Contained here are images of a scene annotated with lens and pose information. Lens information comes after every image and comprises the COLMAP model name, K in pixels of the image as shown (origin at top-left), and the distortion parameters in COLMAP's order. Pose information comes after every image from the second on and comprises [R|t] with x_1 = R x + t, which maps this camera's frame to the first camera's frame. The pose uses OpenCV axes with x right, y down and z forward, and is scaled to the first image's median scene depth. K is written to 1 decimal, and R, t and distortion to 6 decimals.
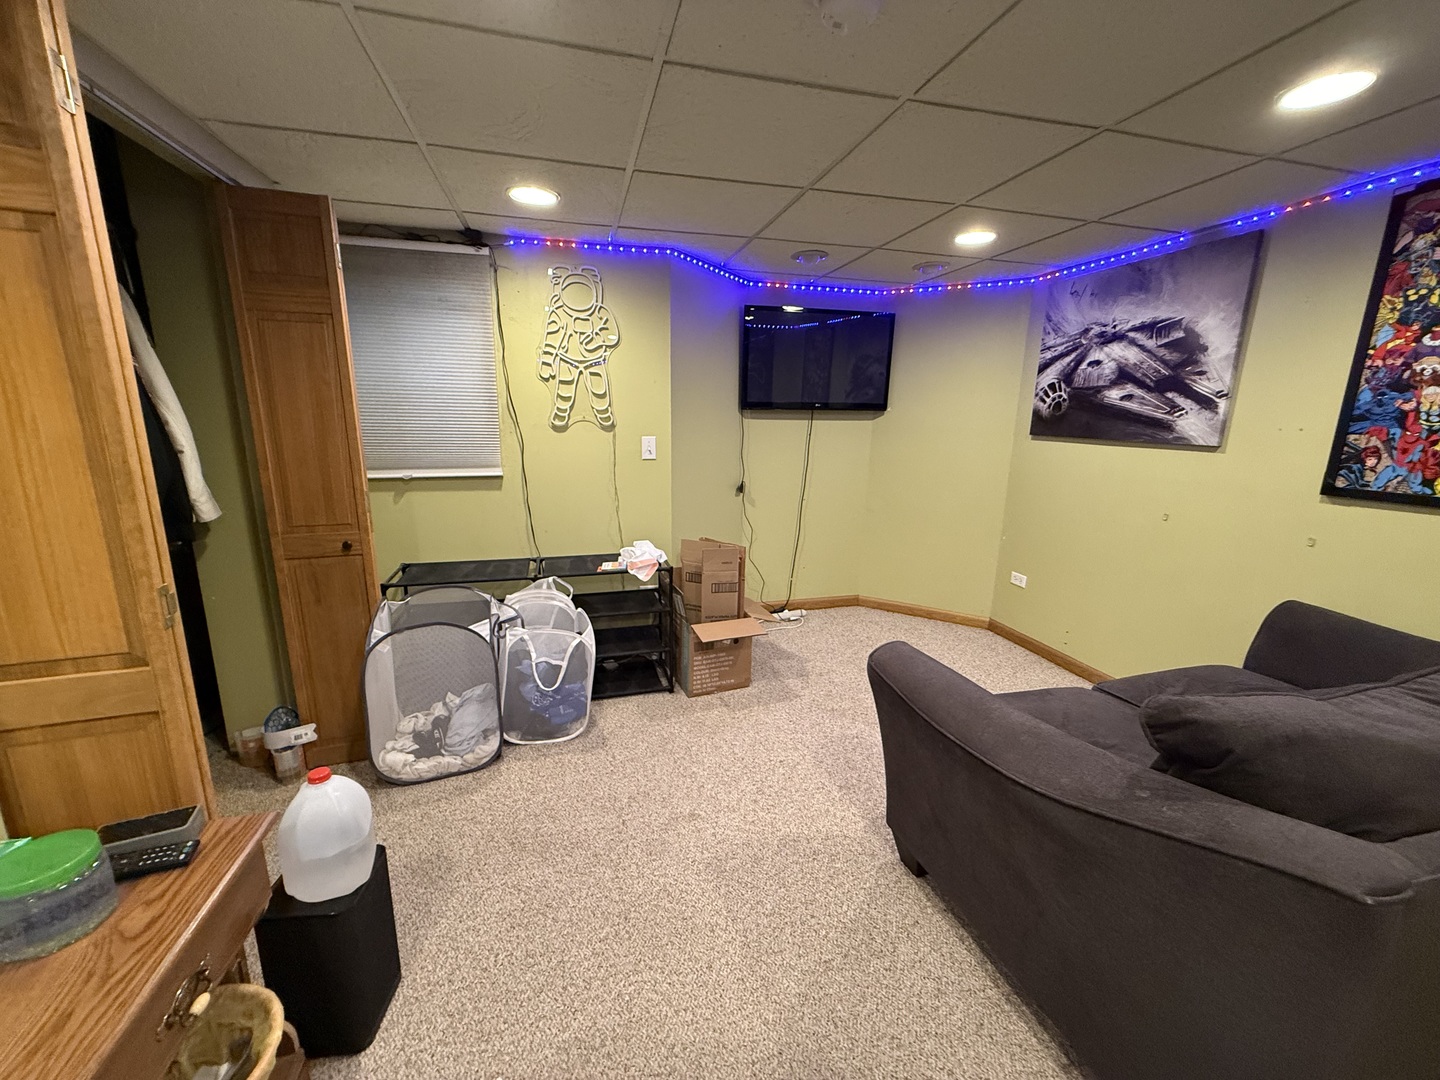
lens RADIAL K [[570.9, 0, 718.1], [0, 570.9, 541.9], [0, 0, 1]] dist [-0.002111, -0.000030]
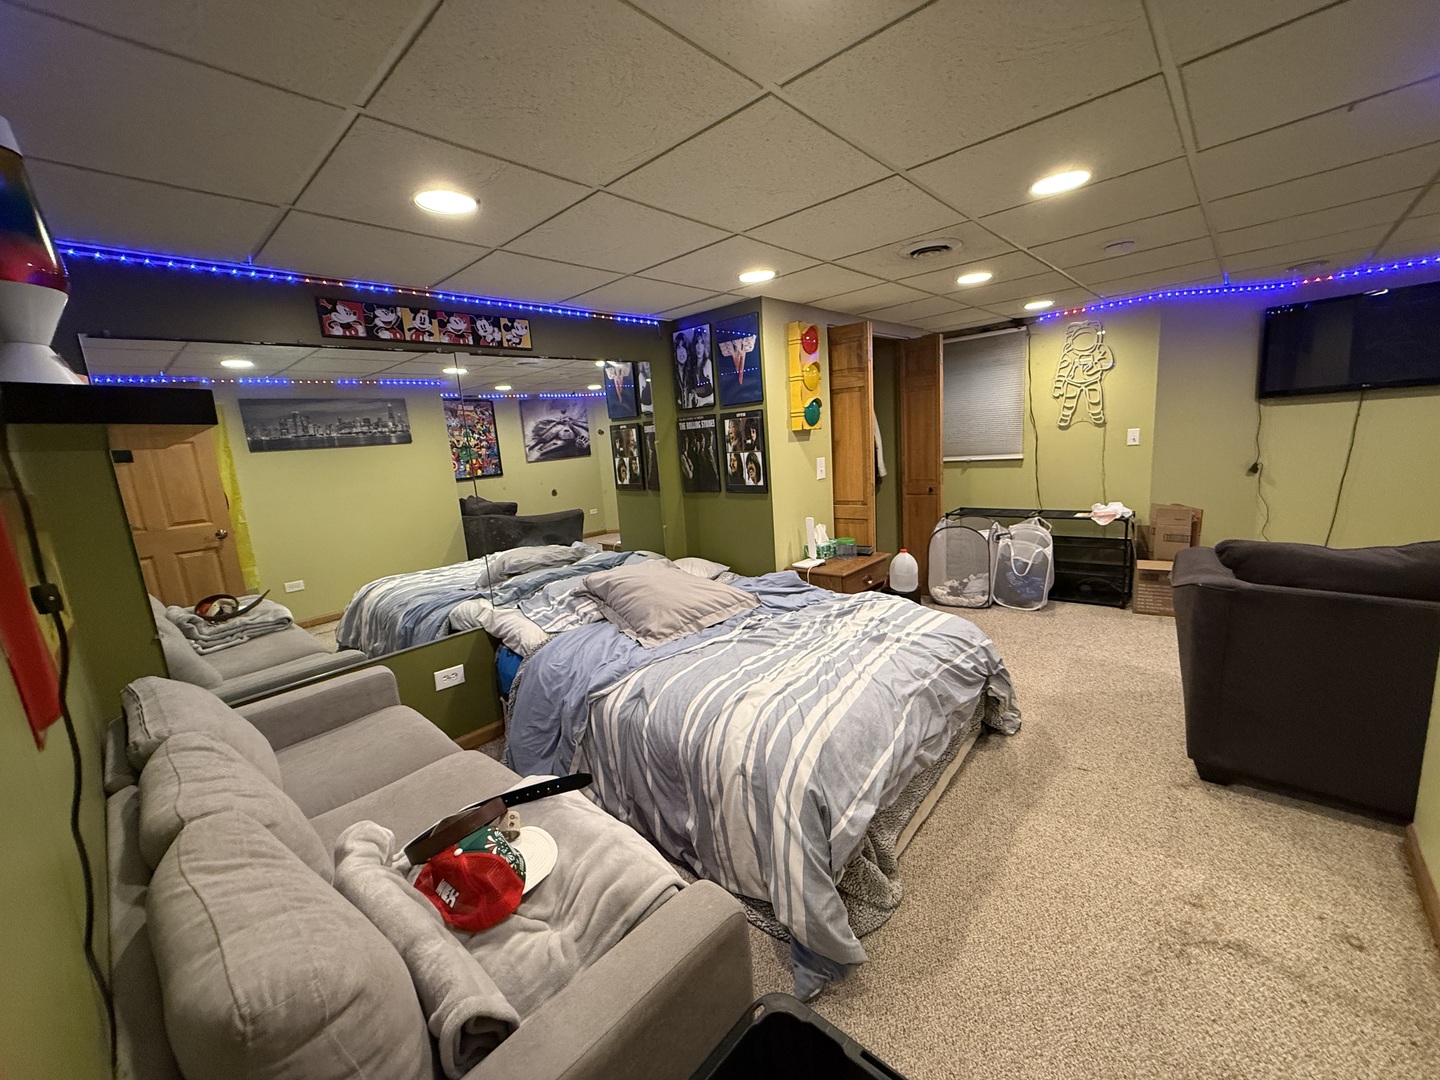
lens RADIAL K [[570.9, 0, 715.0], [0, 570.9, 539.4], [0, 0, 1]] dist [-0.002111, -0.000030]
pose [[0.537410, 0.092695, -0.838211, 0.597478], [-0.103561, 0.993672, 0.043490, 0.148873], [0.836938, 0.063435, 0.543609, -0.686091]]
